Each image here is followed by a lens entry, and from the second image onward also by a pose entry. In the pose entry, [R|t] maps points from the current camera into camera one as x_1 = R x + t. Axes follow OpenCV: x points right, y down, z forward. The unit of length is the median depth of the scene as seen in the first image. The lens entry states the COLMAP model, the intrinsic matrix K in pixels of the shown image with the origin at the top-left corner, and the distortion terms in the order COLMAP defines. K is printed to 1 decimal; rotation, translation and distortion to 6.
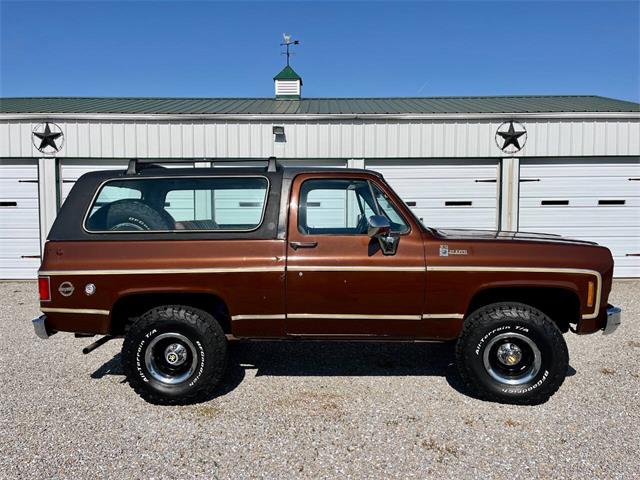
lens RADIAL K [[487.0, 0, 317.4], [0, 487.0, 243.3], [0, 0, 1]] dist [0.094131, -0.120469]
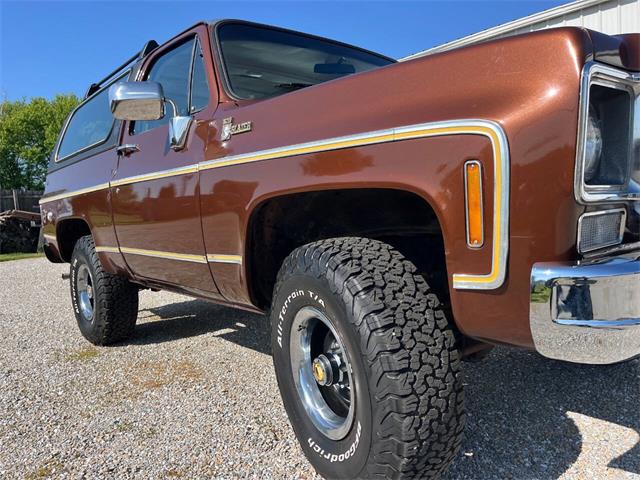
lens RADIAL K [[486.2, 0, 321.3], [0, 486.2, 243.6], [0, 0, 1]] dist [0.089954, -0.121455]
pose [[0.665415, 0.028492, -0.745929, 0.675832], [-0.007604, 0.999478, 0.031393, 0.112057], [0.746435, -0.015217, 0.665285, 0.710821]]
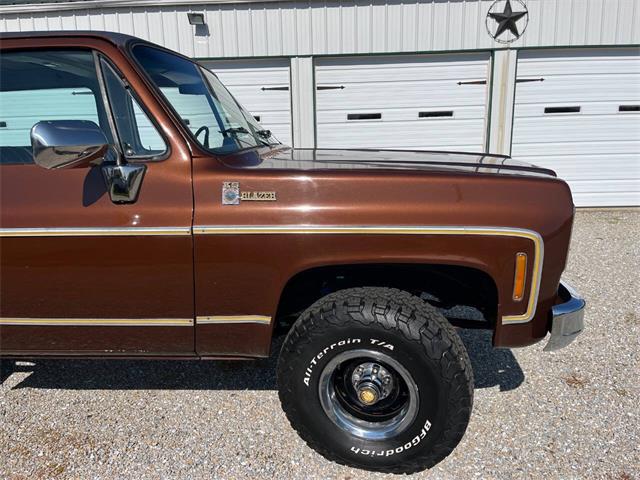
lens RADIAL K [[486.2, 0, 321.3], [0, 486.2, 243.6], [0, 0, 1]] dist [0.089954, -0.121455]
pose [[0.998721, -0.009198, -0.049723, 0.361080], [0.016919, 0.987427, 0.157169, -0.010285], [0.047653, -0.157809, 0.986319, 0.488982]]
